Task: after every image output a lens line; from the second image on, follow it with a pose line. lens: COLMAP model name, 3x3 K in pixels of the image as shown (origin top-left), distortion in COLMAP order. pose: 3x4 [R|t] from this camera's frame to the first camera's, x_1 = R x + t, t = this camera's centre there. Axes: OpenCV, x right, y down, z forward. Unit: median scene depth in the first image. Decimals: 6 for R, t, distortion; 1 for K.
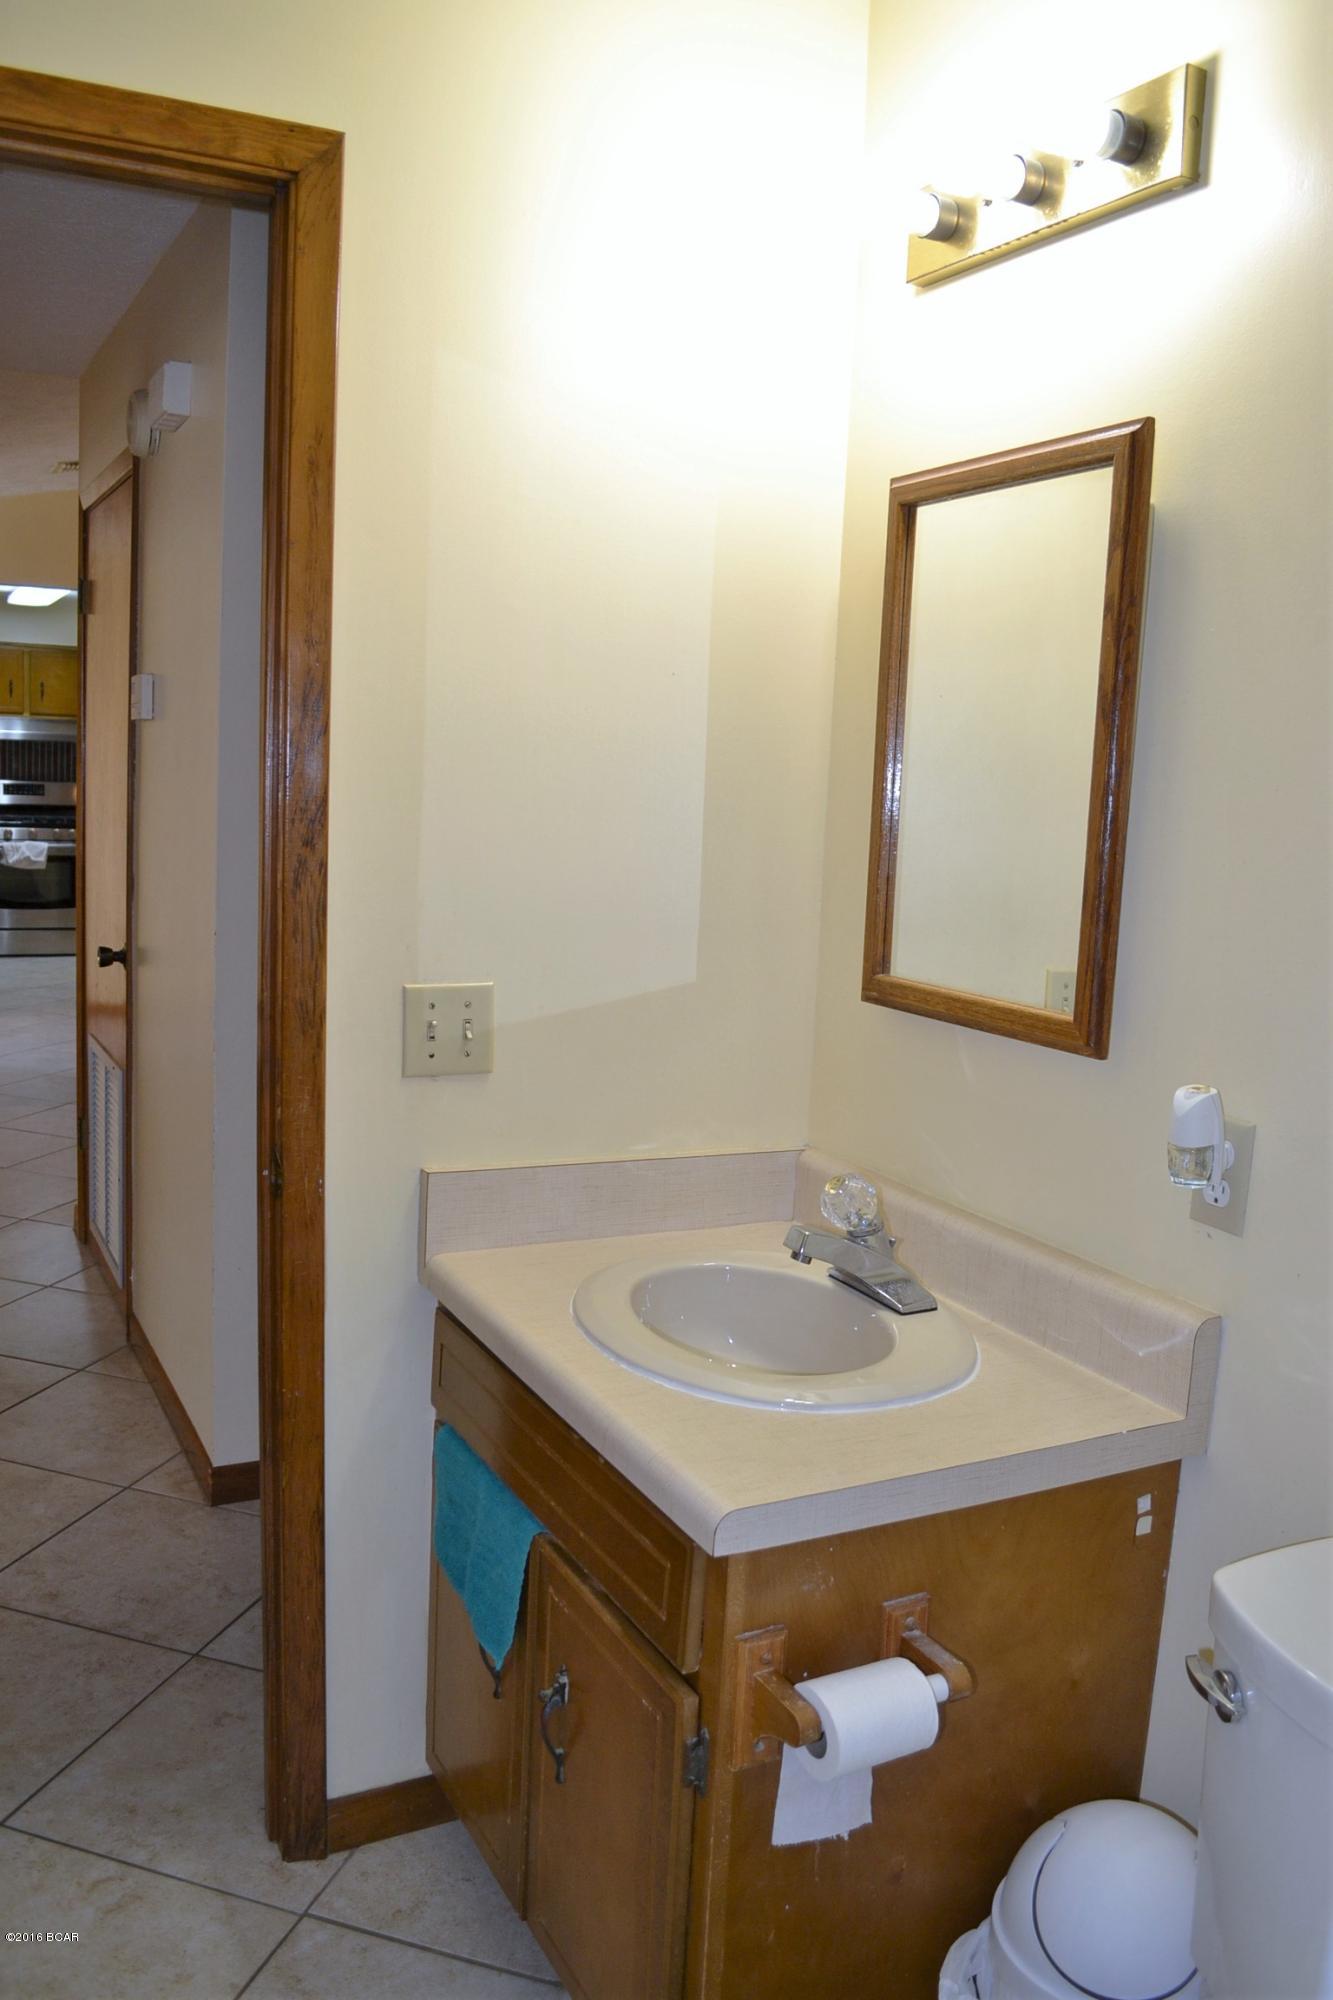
lens RADIAL K [[1601.0, 0, 670.2], [0, 1601.0, 991.8], [0, 0, 1]] dist [-0.085503, 0.014233]
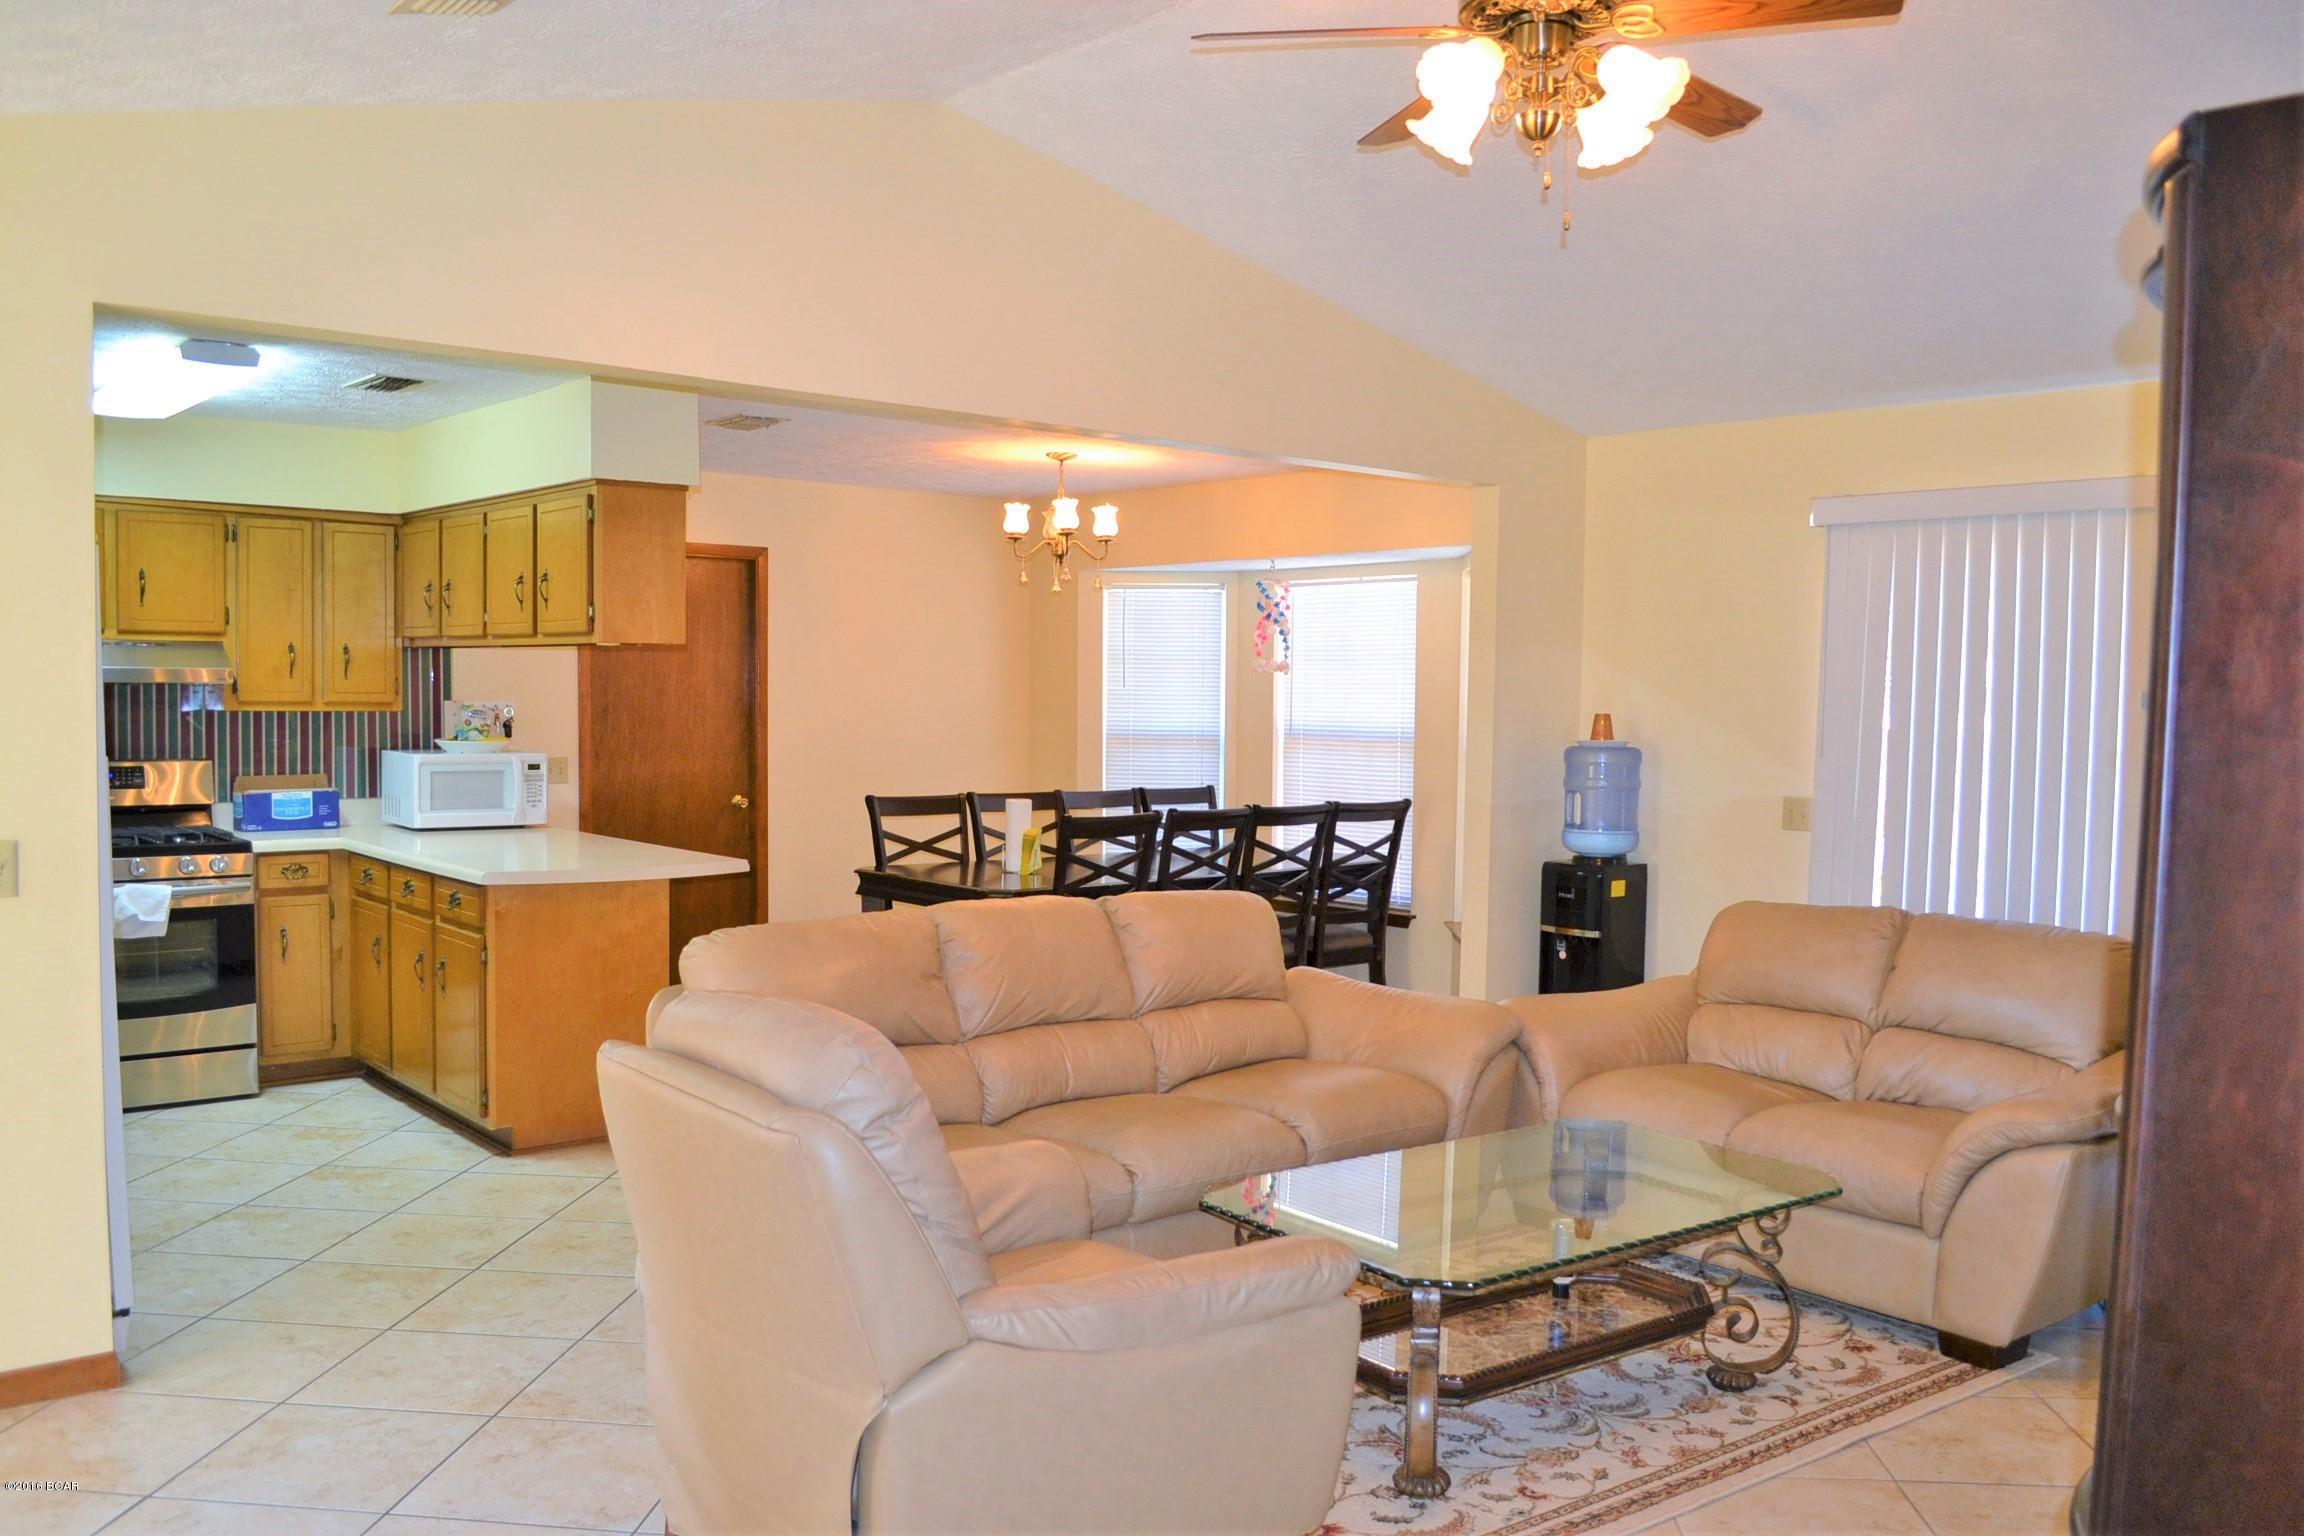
lens RADIAL K [[1844.4, 0, 1153.7], [0, 1844.4, 796.0], [0, 0, 1]] dist [-0.085503, 0.014233]
pose [[0.972947, -0.043001, 0.226993, -0.217408], [0.060532, 0.995649, -0.070844, -0.062518], [-0.222959, 0.082668, 0.971316, 0.369024]]
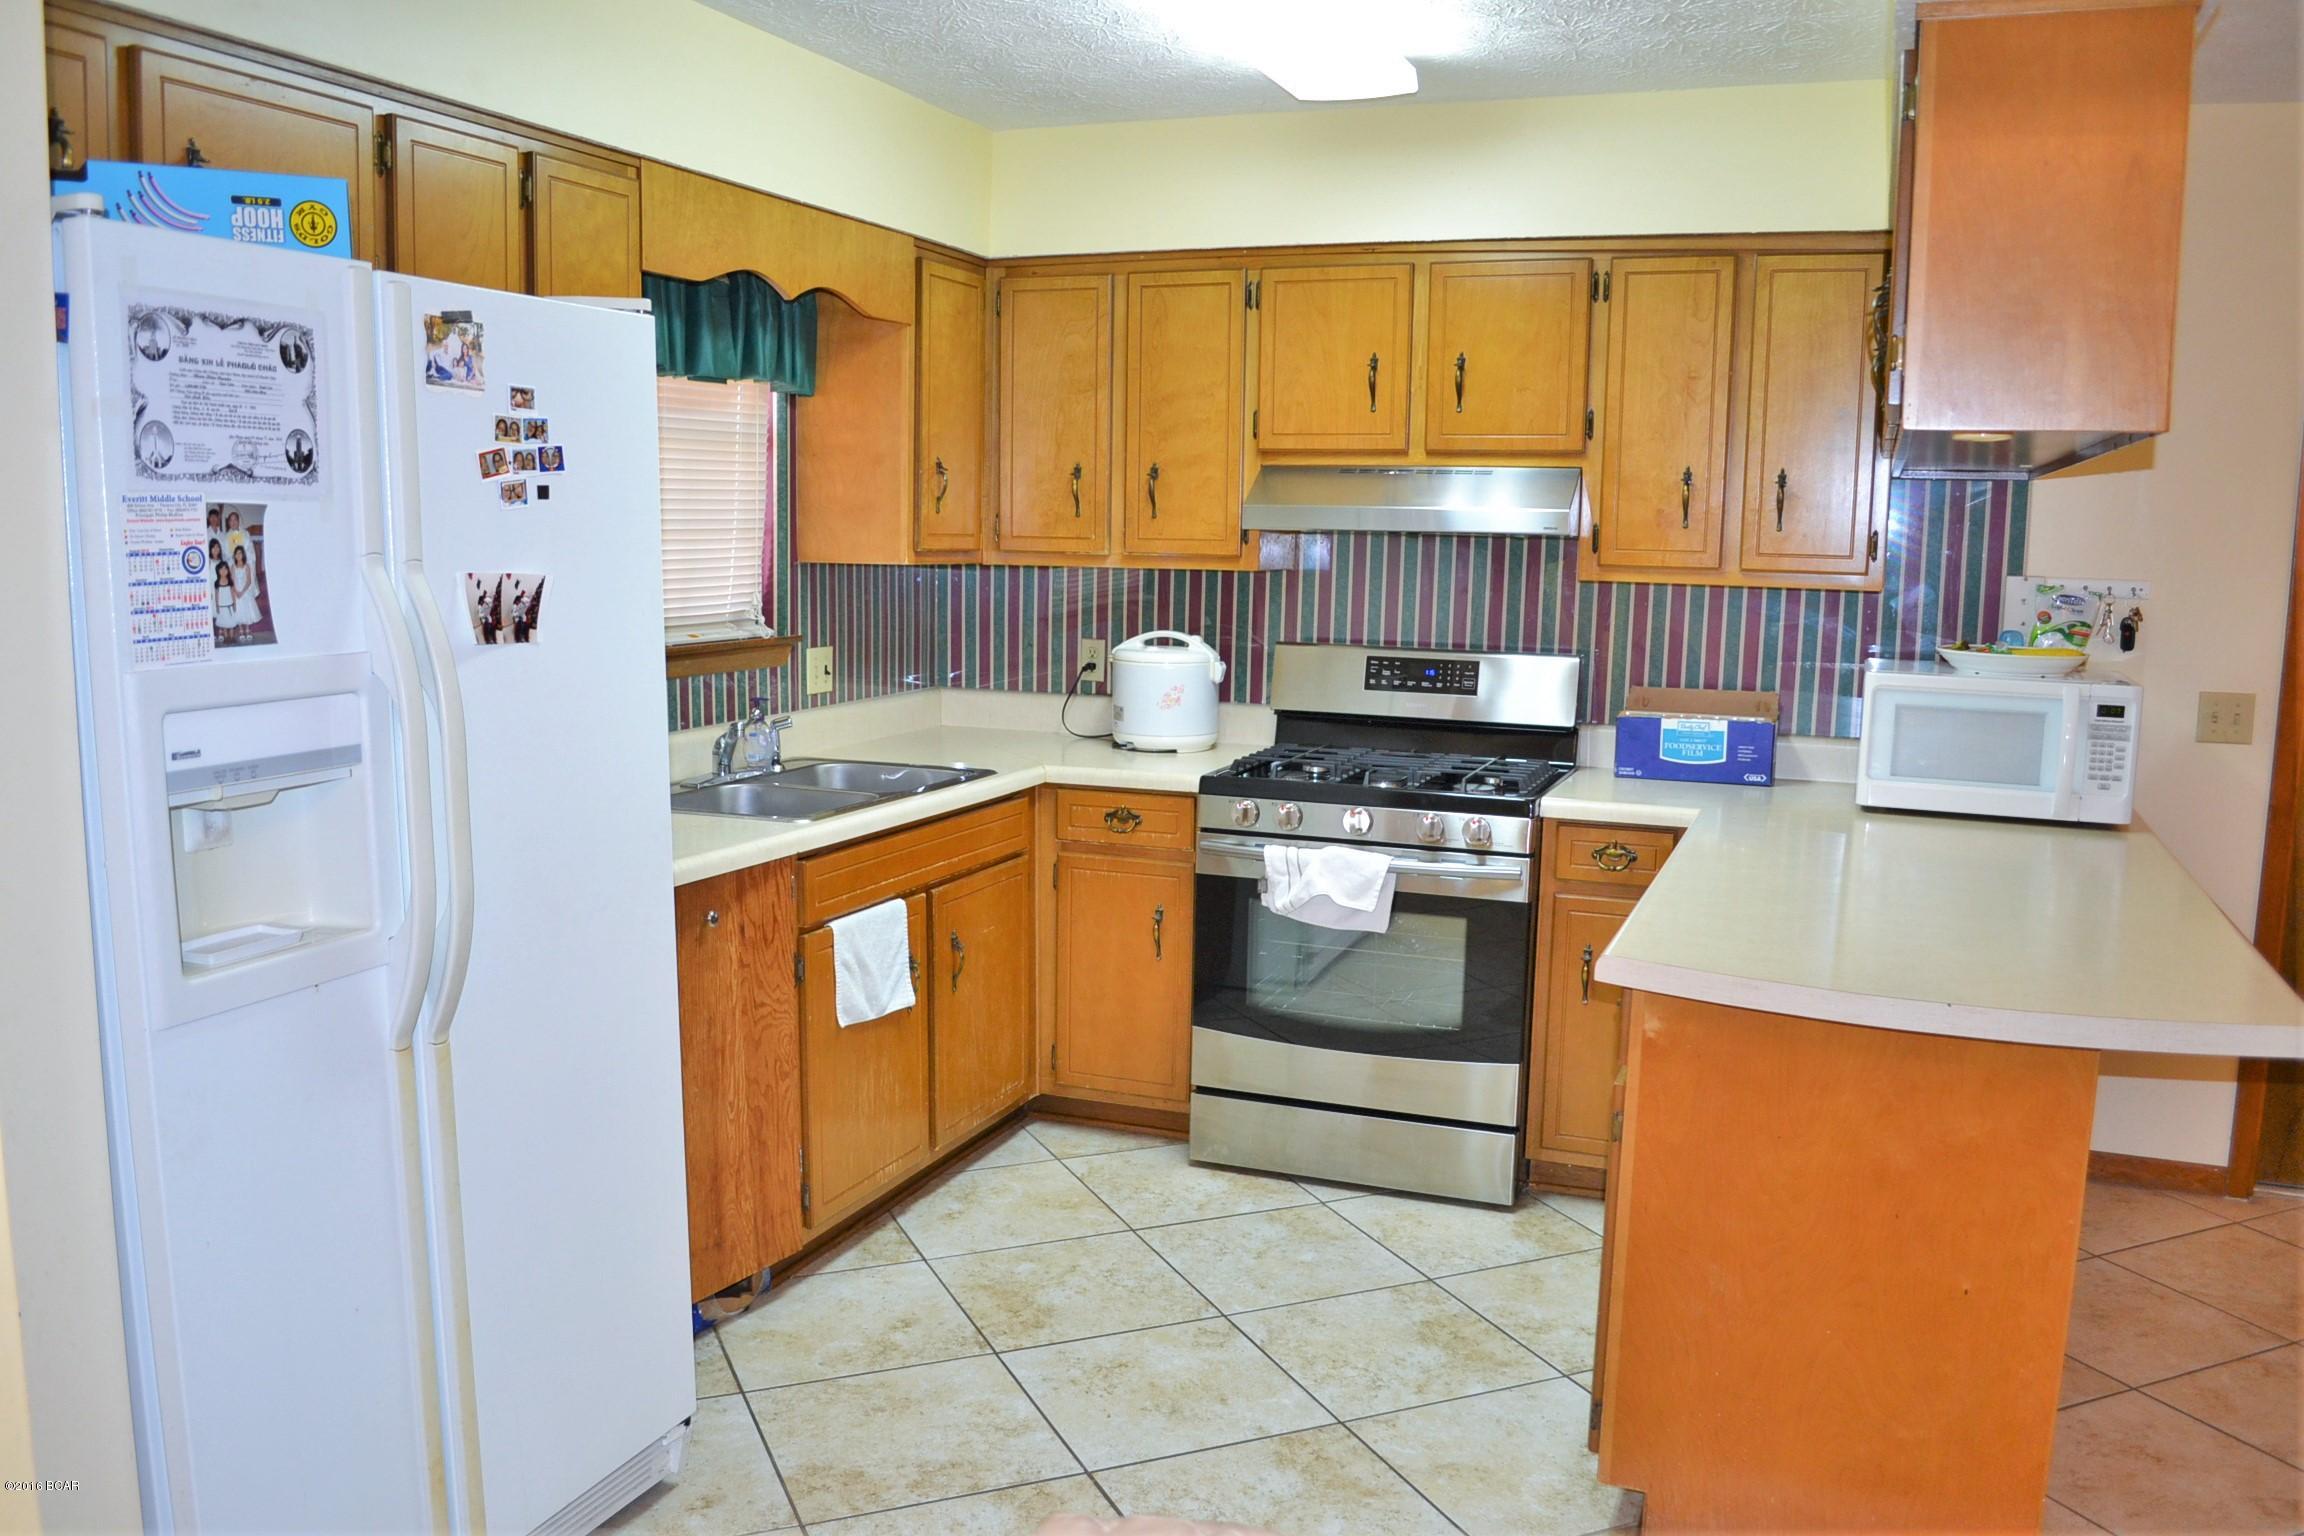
lens RADIAL K [[1844.4, 0, 1161.5], [0, 1844.4, 805.7], [0, 0, 1]] dist [-0.085503, 0.014233]
pose [[0.657296, 0.082743, -0.749076, -0.148905], [-0.096639, 0.995003, 0.025110, -0.108514], [0.747411, 0.055885, 0.662008, 0.718613]]
